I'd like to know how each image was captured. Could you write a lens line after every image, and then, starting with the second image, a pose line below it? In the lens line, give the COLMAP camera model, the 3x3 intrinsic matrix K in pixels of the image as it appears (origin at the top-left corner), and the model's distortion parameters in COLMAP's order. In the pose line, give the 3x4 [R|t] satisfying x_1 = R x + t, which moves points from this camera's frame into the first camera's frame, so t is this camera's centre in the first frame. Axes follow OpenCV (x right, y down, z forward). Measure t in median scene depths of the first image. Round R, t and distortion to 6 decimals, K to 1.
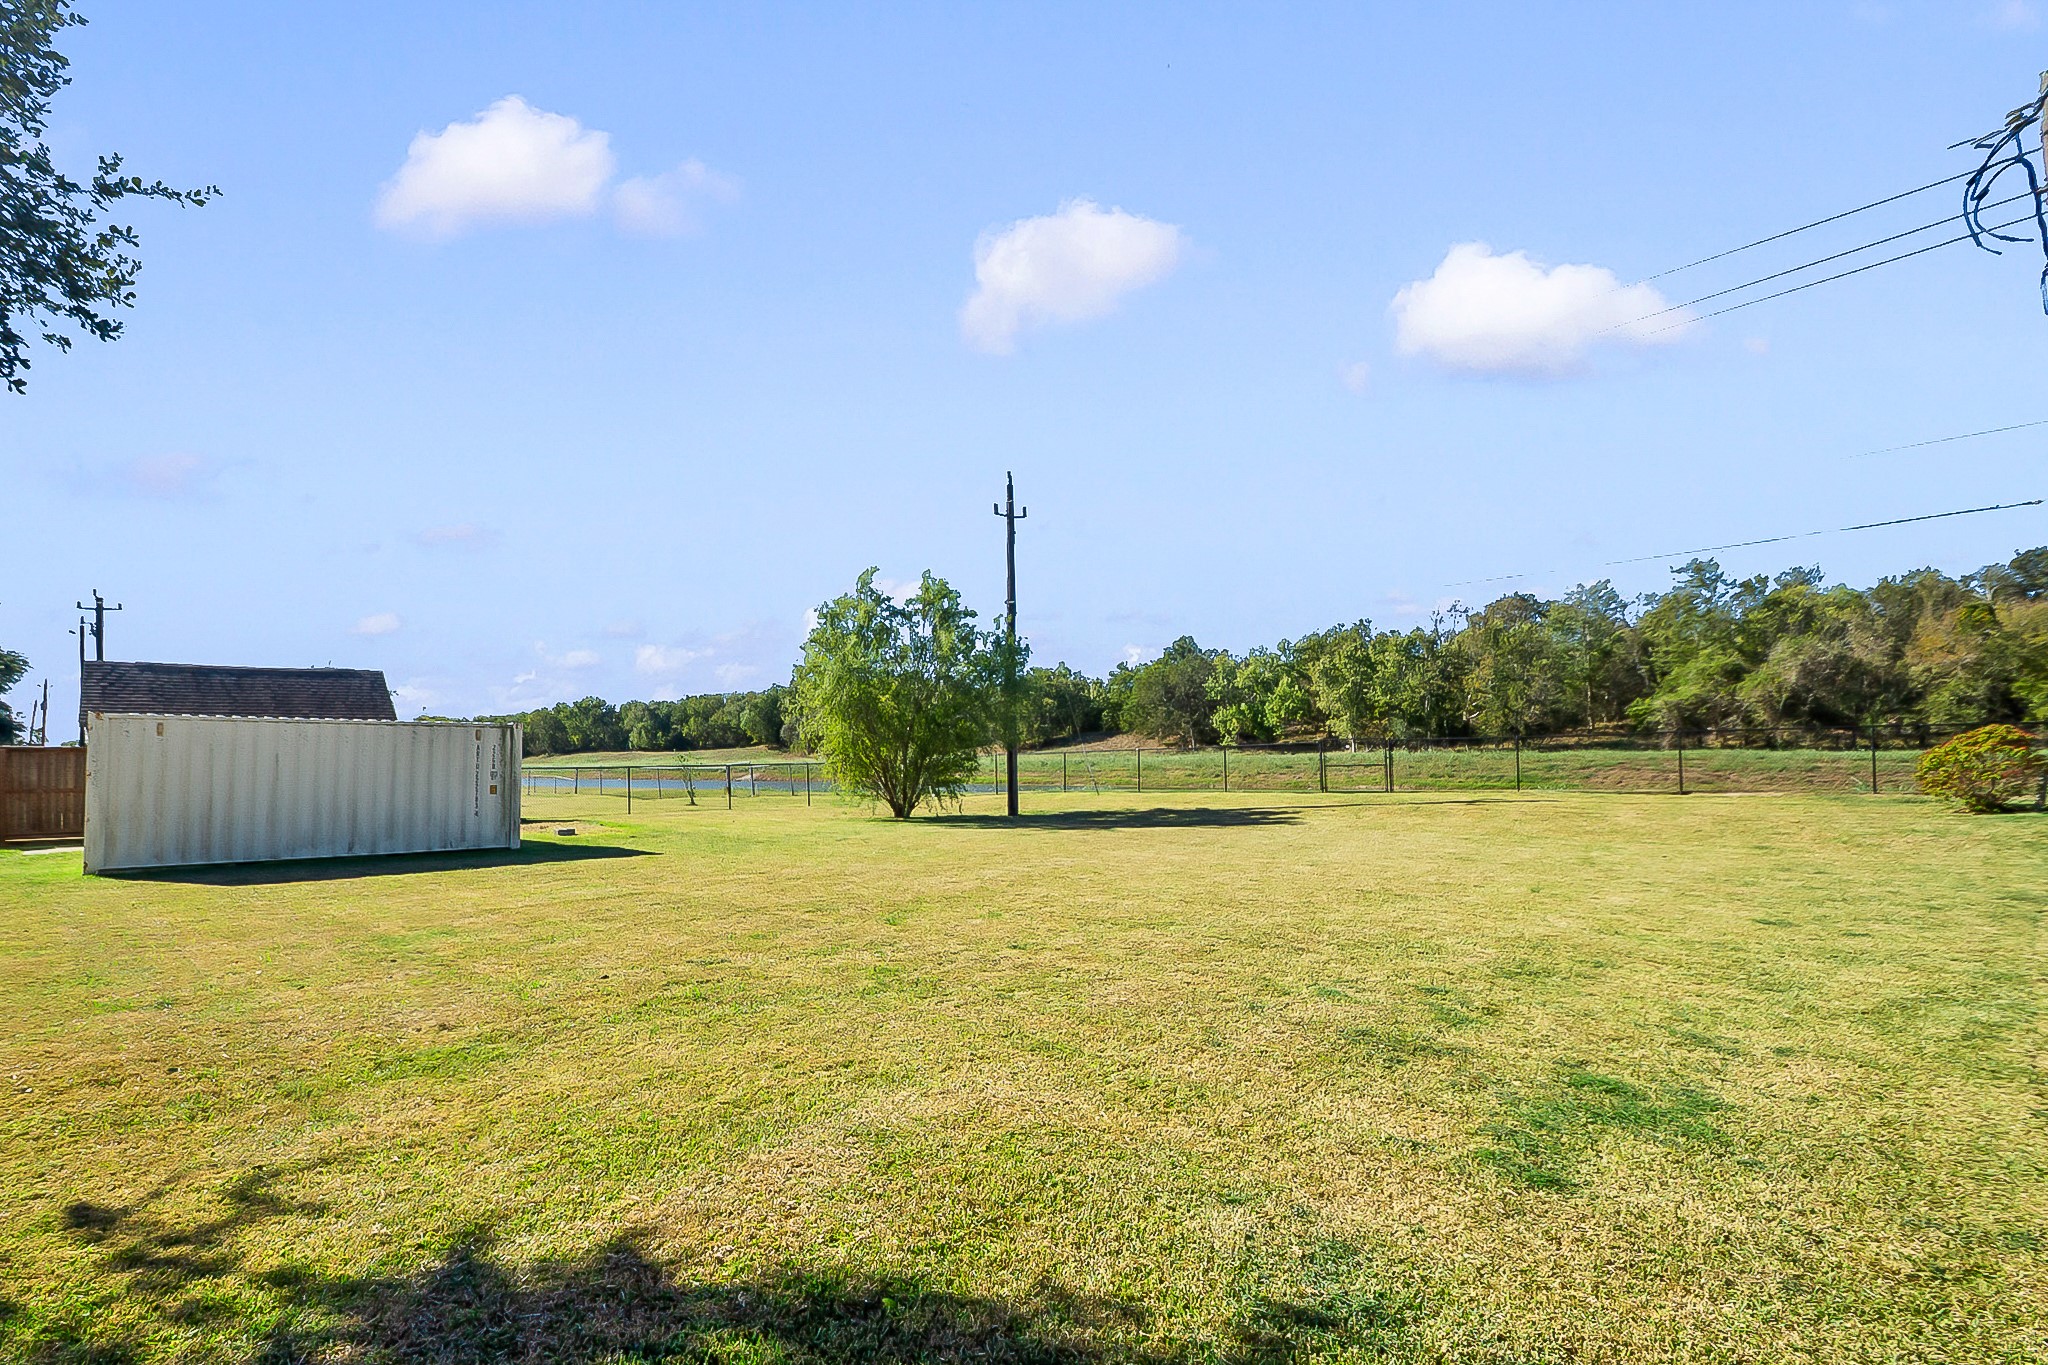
lens RADIAL K [[916.2, 0, 1052.9], [0, 916.2, 724.5], [0, 0, 1]] dist [0.024797, -0.009743]
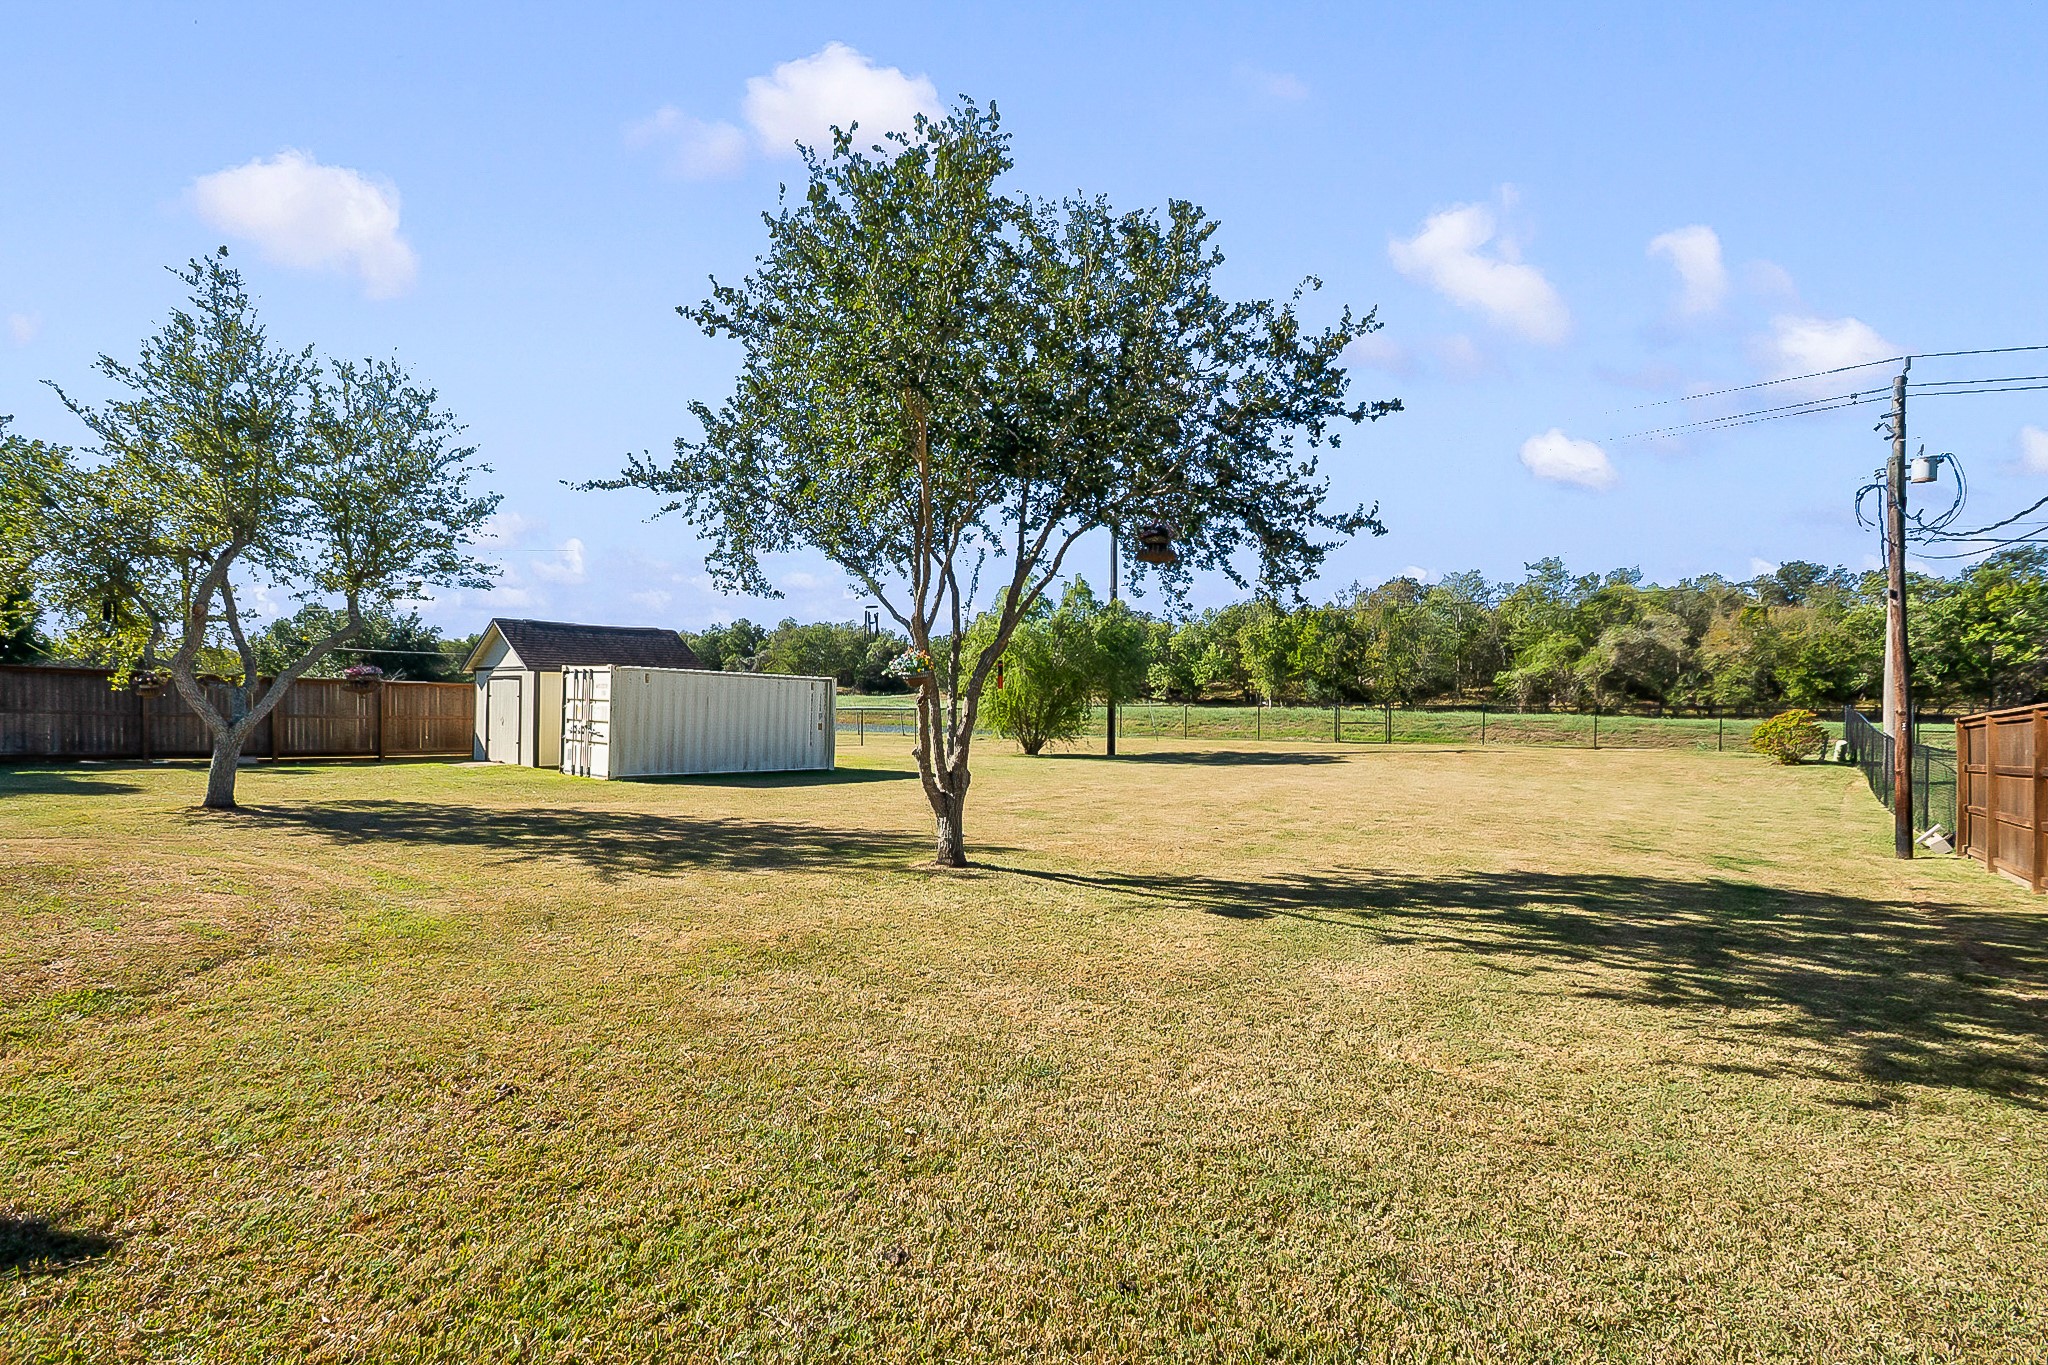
lens RADIAL K [[916.2, 0, 1019.6], [0, 916.2, 688.2], [0, 0, 1]] dist [0.024797, -0.009743]
pose [[0.990156, 0.030305, 0.136646, -0.154428], [-0.033052, 0.999294, 0.017873, -0.005671], [-0.136008, -0.022214, 0.990459, -0.113391]]
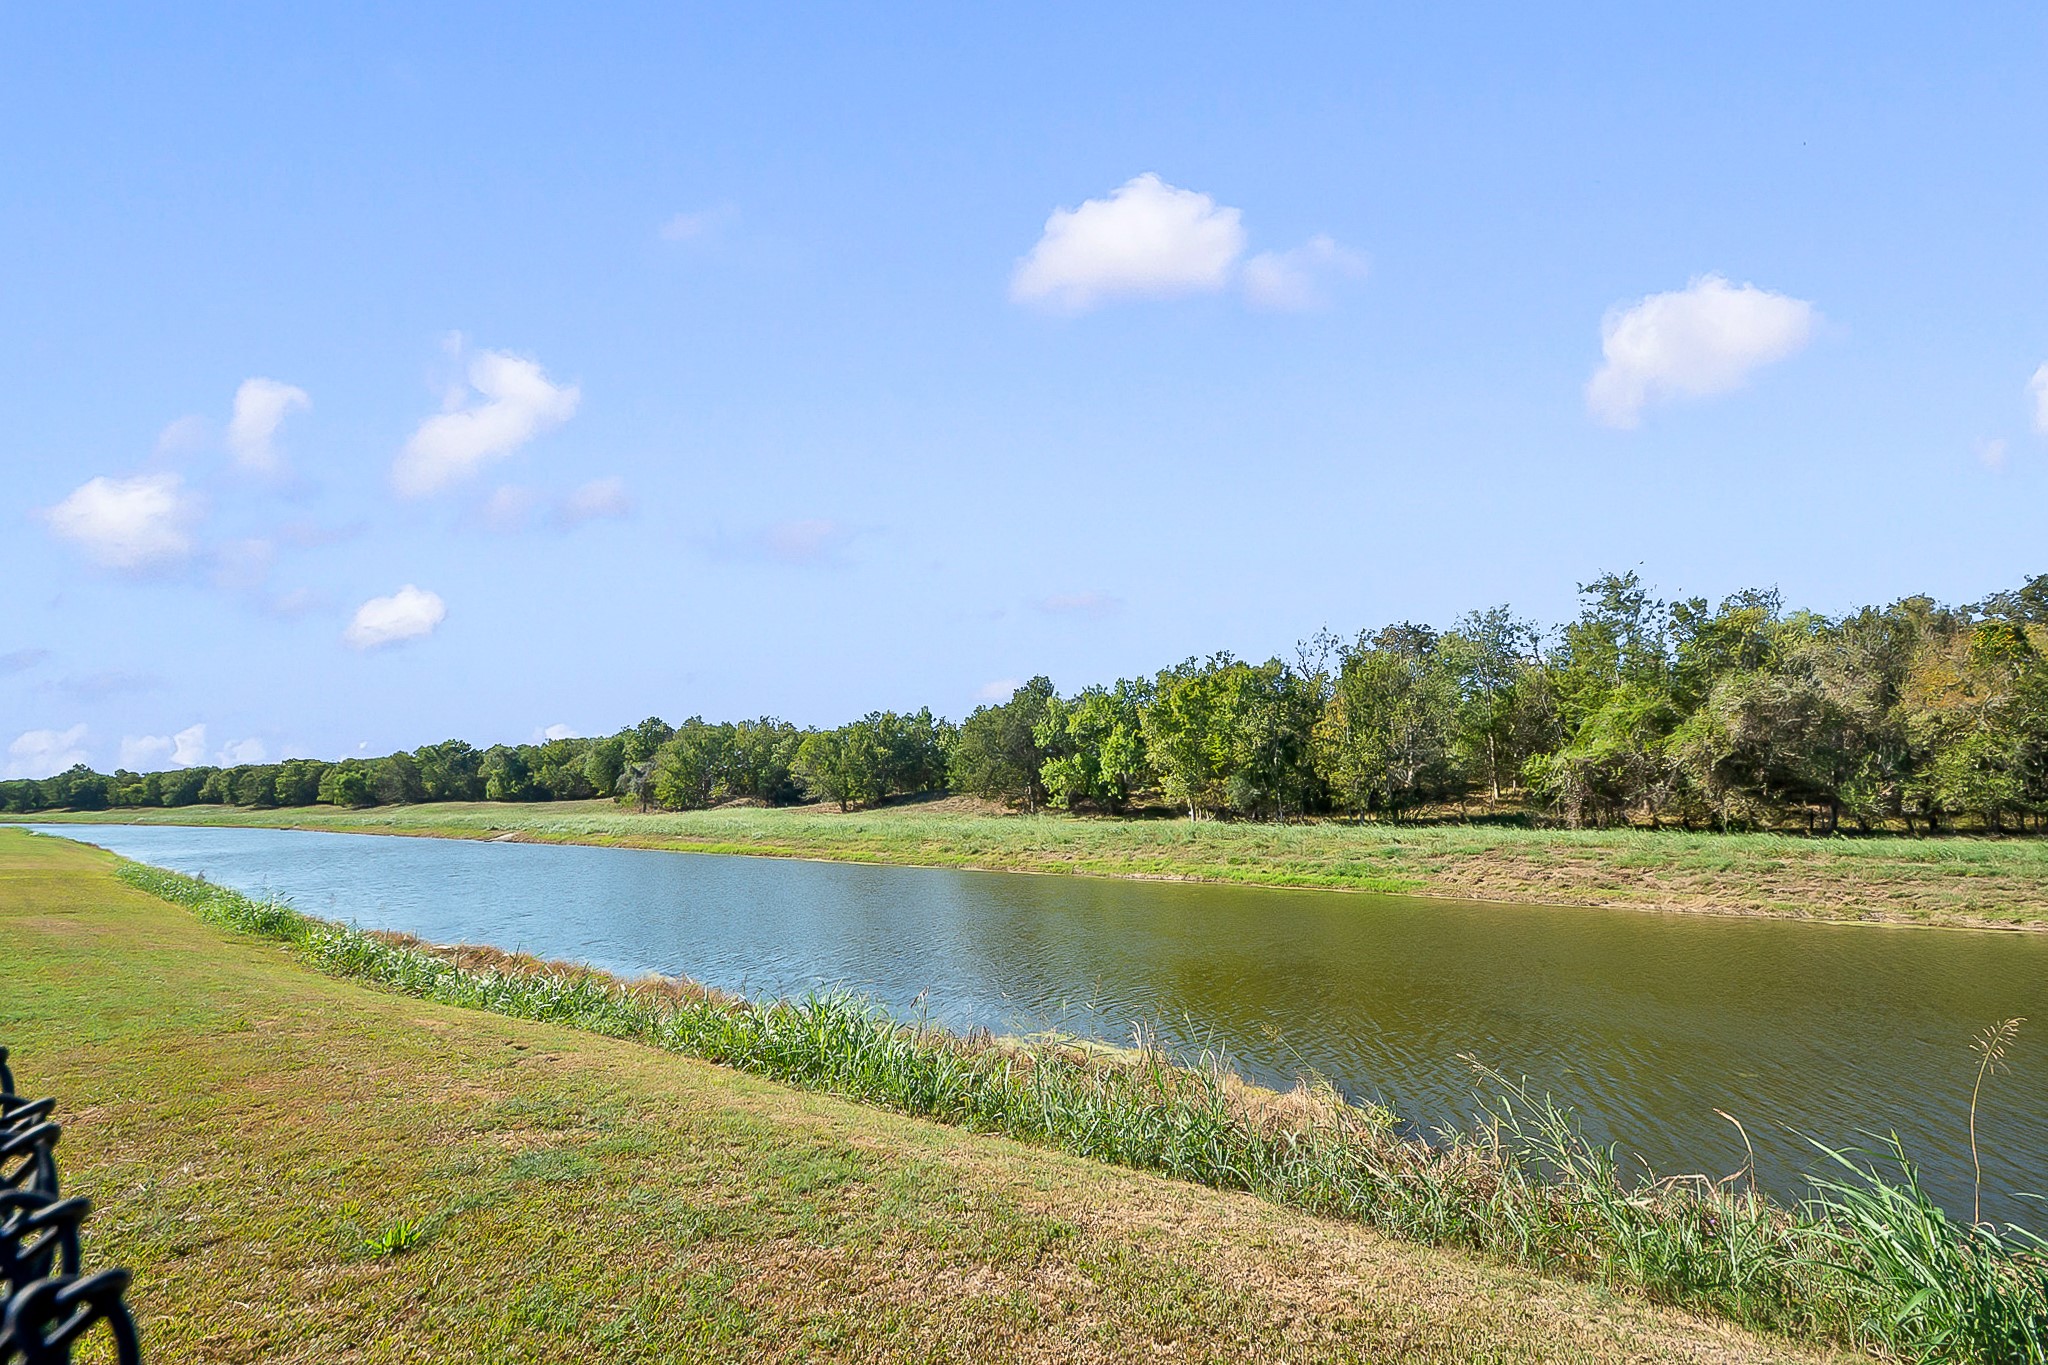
lens RADIAL K [[916.2, 0, 1036.6], [0, 916.2, 679.9], [0, 0, 1]] dist [0.024797, -0.009743]
pose [[0.999856, 0.016476, -0.003952, 0.241208], [-0.016806, 0.994062, -0.107507, -0.002576], [0.002157, 0.107558, 0.994196, 0.268244]]
